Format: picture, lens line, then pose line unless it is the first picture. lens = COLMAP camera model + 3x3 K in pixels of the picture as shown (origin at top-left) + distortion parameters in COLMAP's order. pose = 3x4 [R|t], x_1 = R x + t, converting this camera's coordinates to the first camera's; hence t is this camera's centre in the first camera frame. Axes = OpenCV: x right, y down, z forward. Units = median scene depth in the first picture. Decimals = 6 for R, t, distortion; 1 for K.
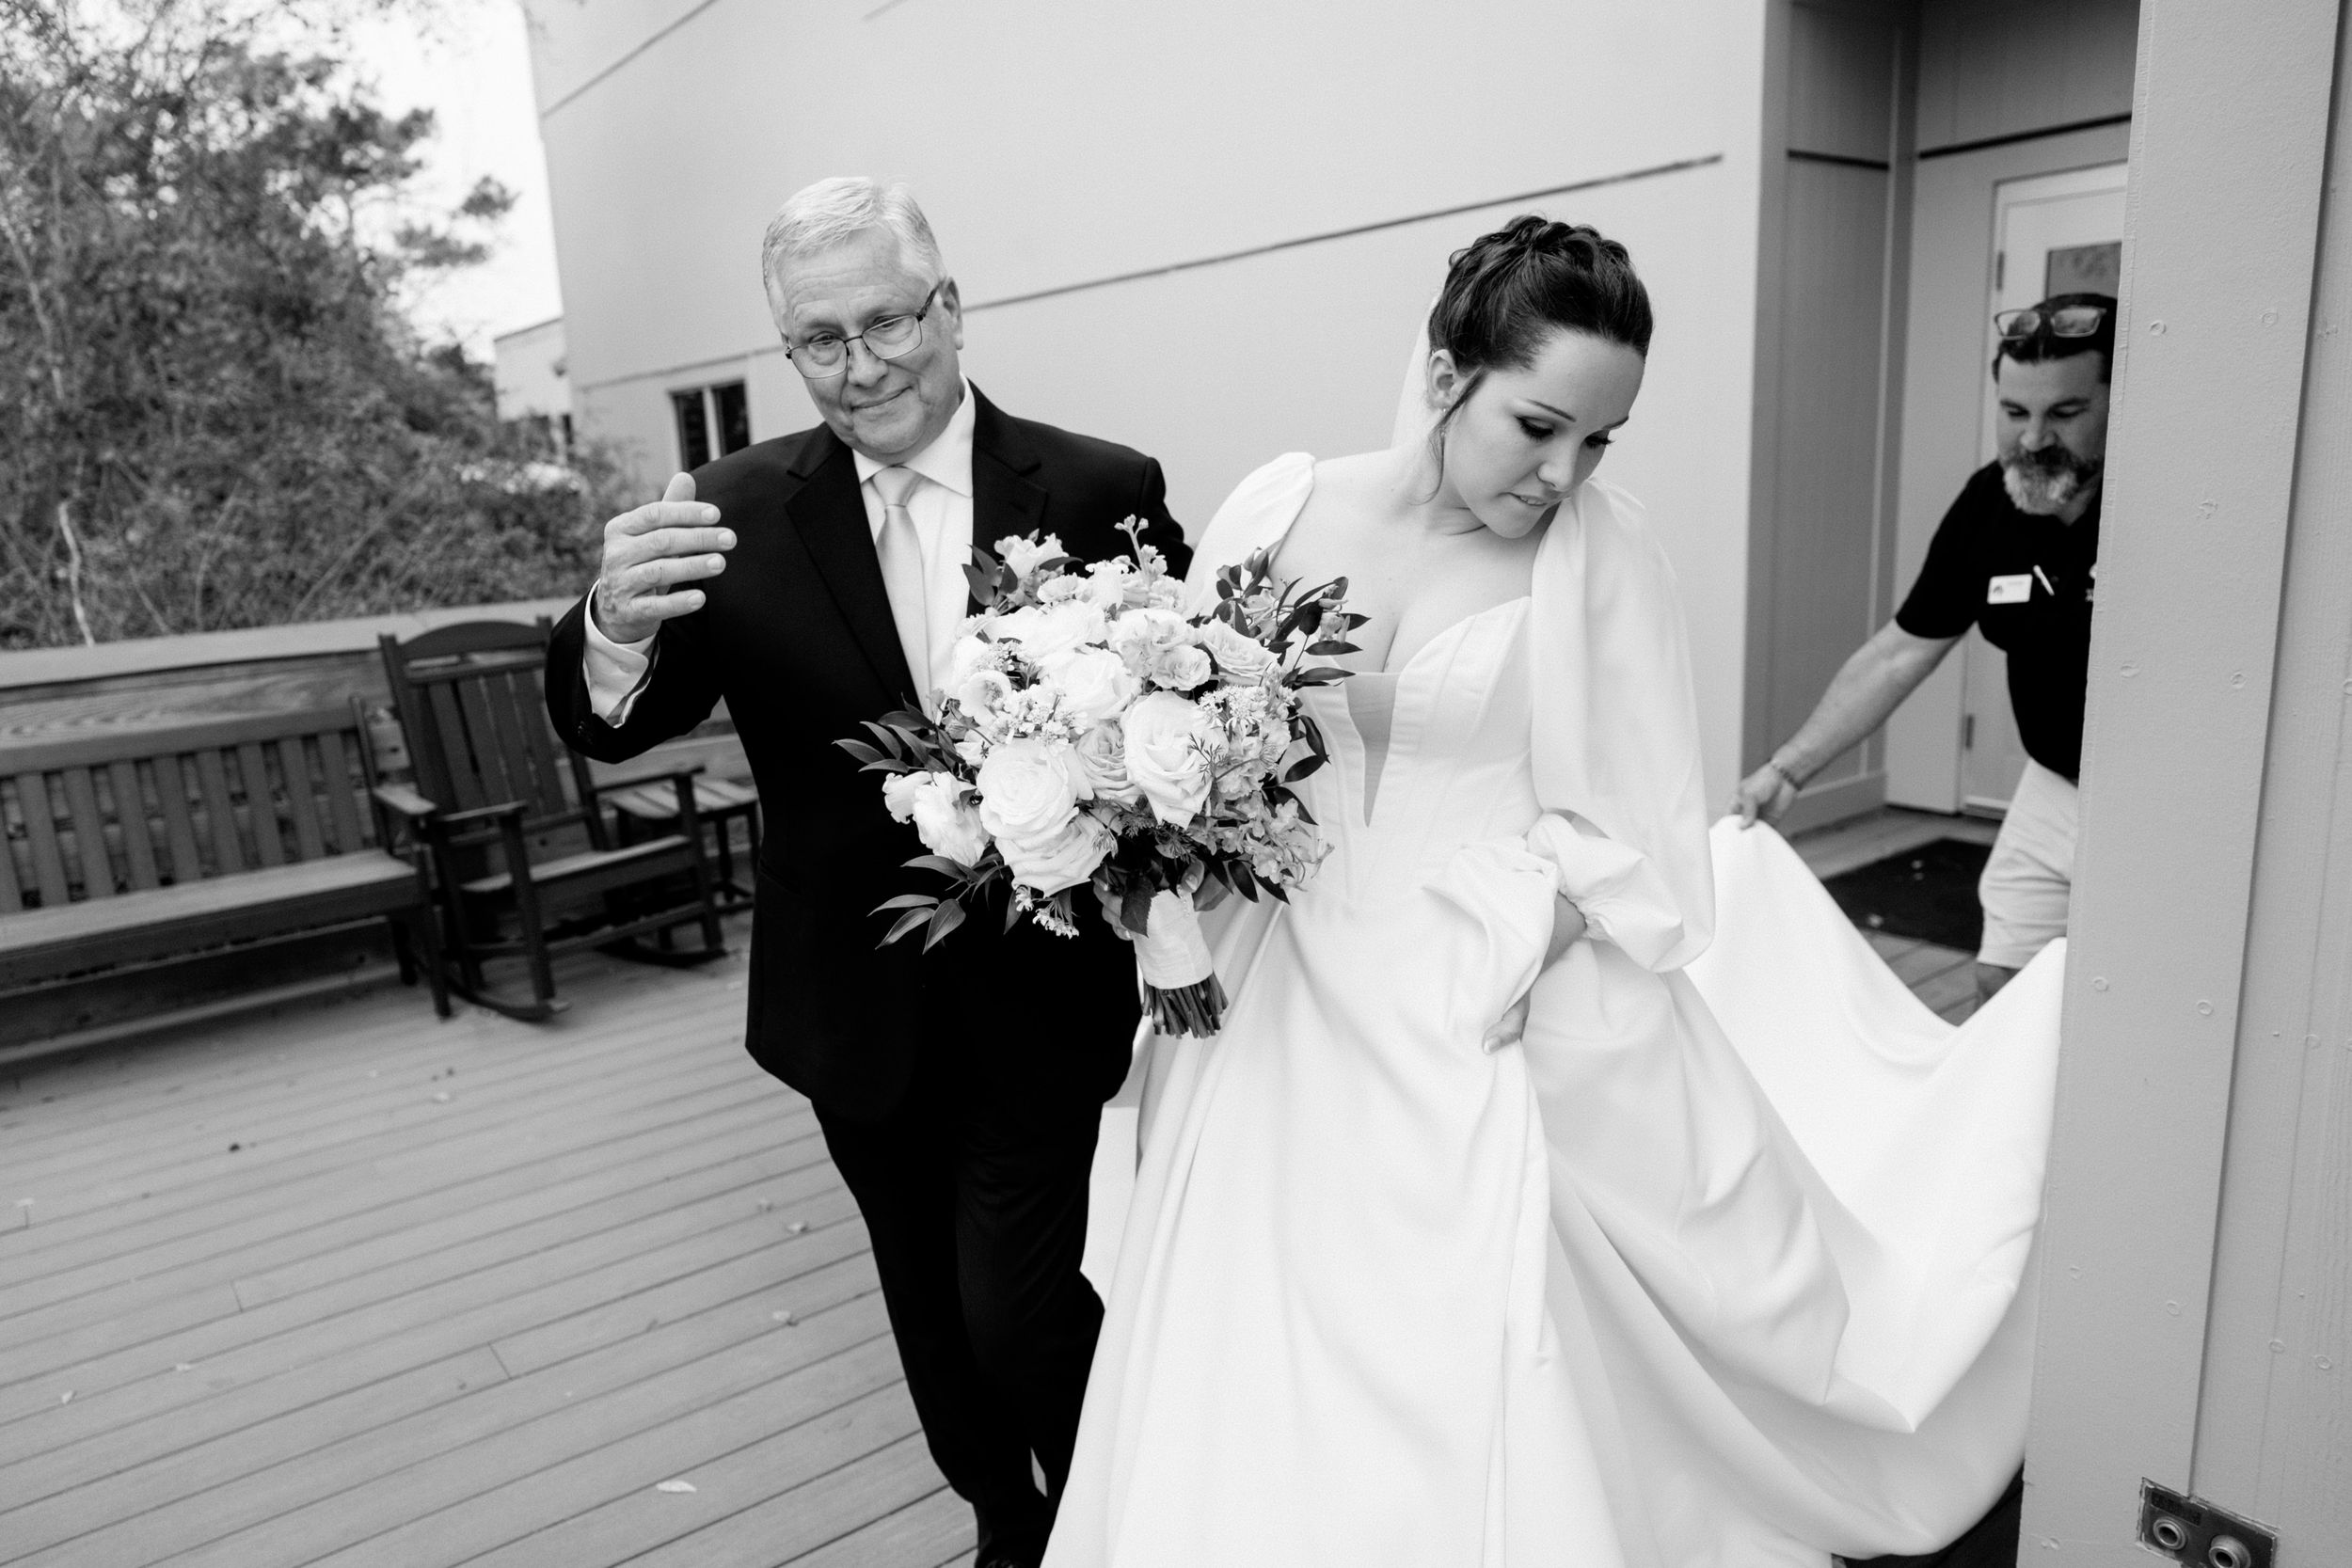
lens RADIAL K [[1560.3, 0, 1176.0], [0, 1560.3, 784.0], [0, 0, 1]] dist [0.000842, -0.002028]
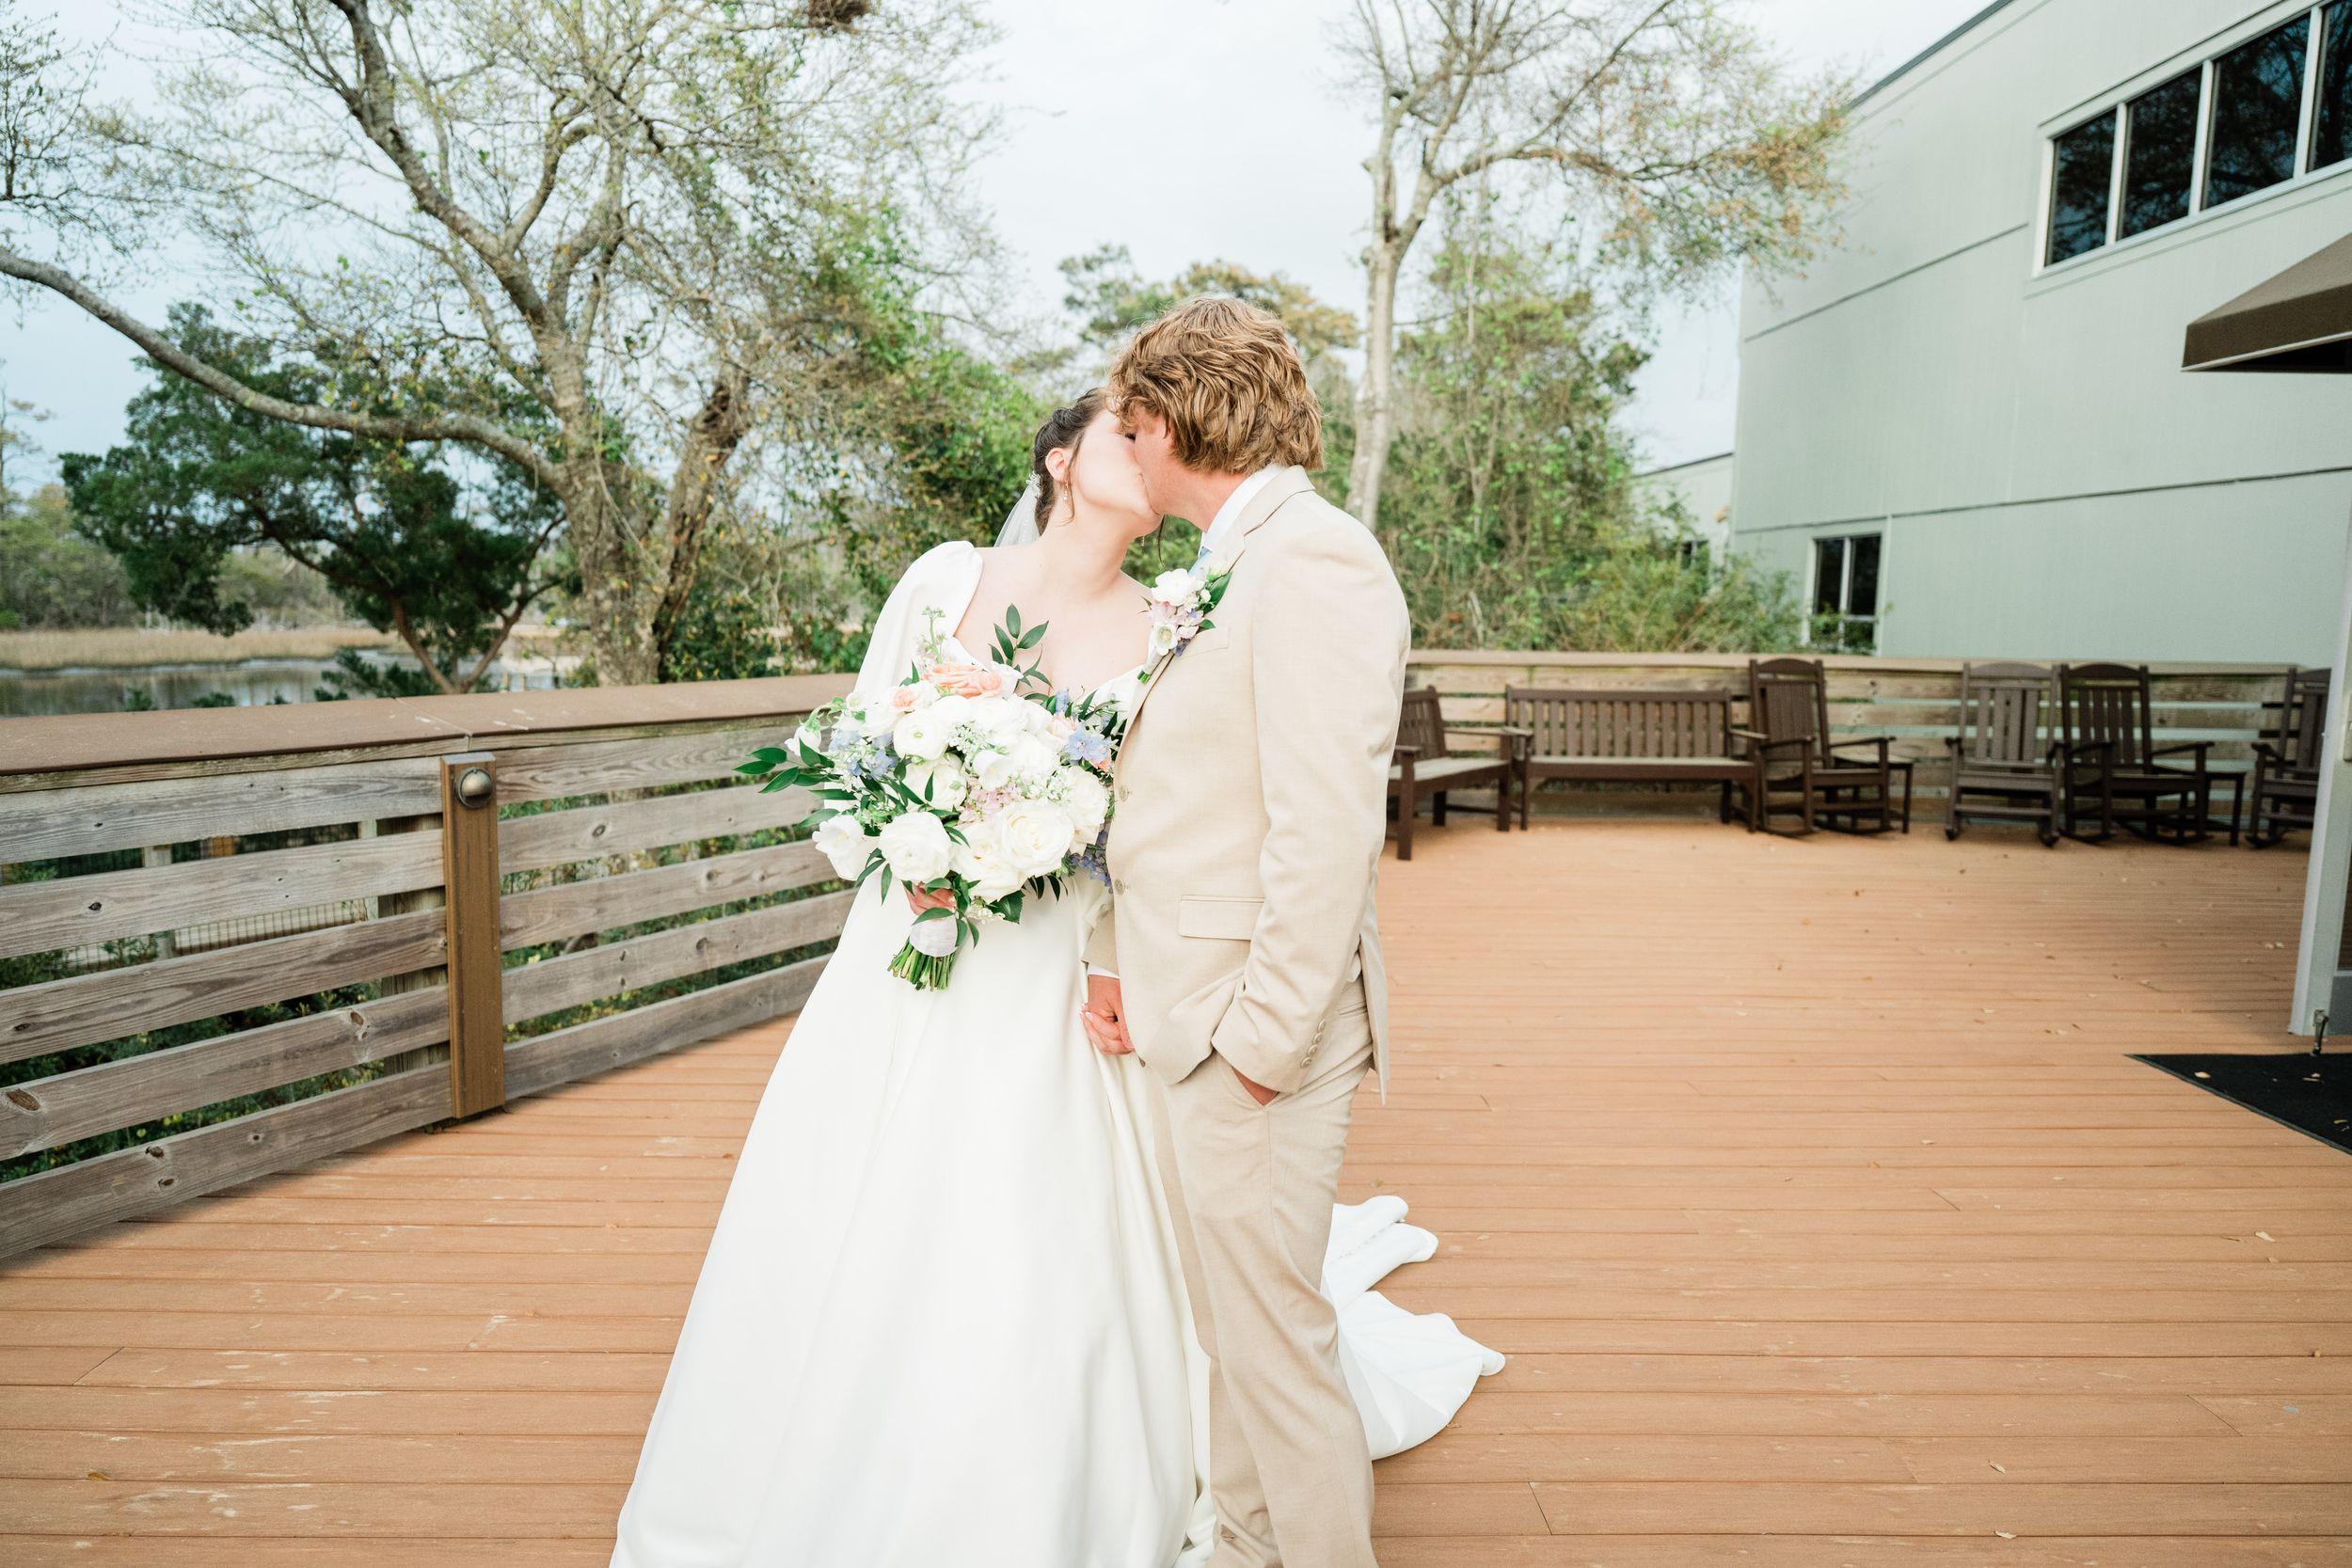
lens RADIAL K [[1560.3, 0, 1176.0], [0, 1560.3, 784.0], [0, 0, 1]] dist [0.000842, -0.002028]
pose [[0.806371, 0.130326, -0.576871, 0.123499], [-0.174980, 0.984321, -0.022216, 0.255665], [0.564931, 0.118855, 0.816533, -1.176965]]
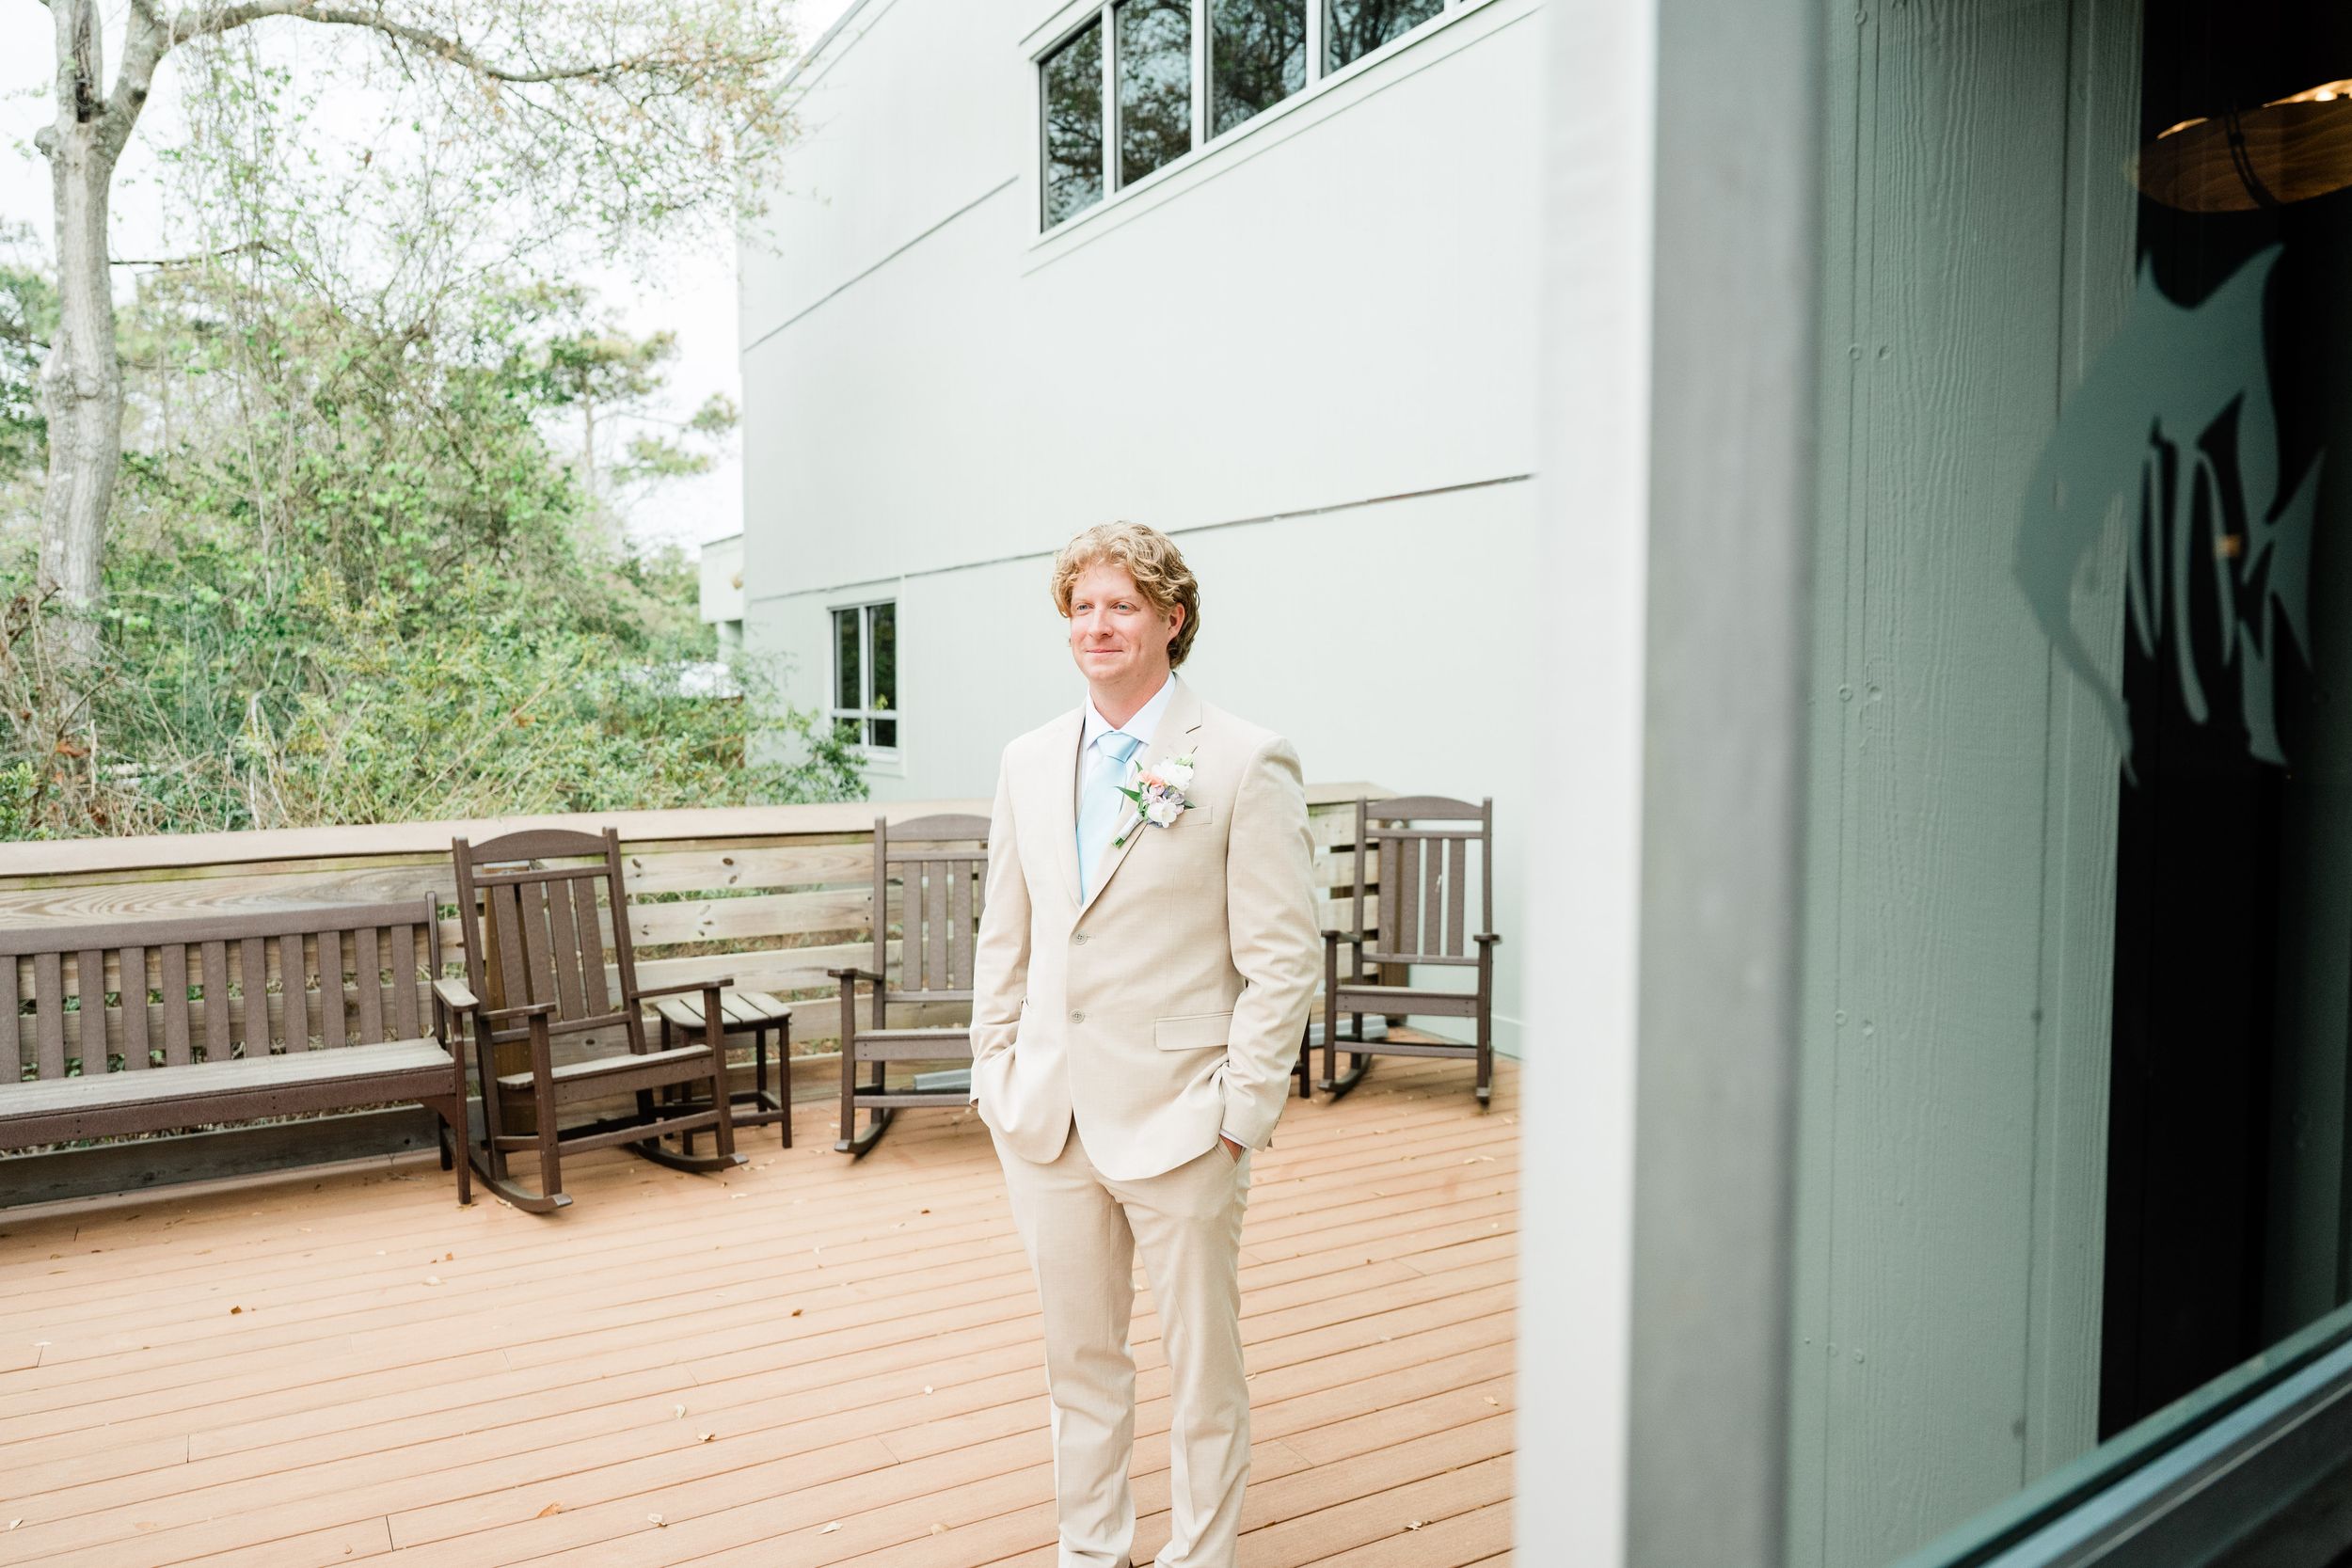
lens RADIAL K [[1636.7, 0, 1176.0], [0, 1636.7, 784.0], [0, 0, 1]] dist [-0.007039, 0.002557]
pose [[0.991062, 0.049330, -0.123946, 0.119254], [-0.066286, 0.988401, -0.136639, -0.010404], [0.115768, 0.143634, 0.982836, -0.059596]]
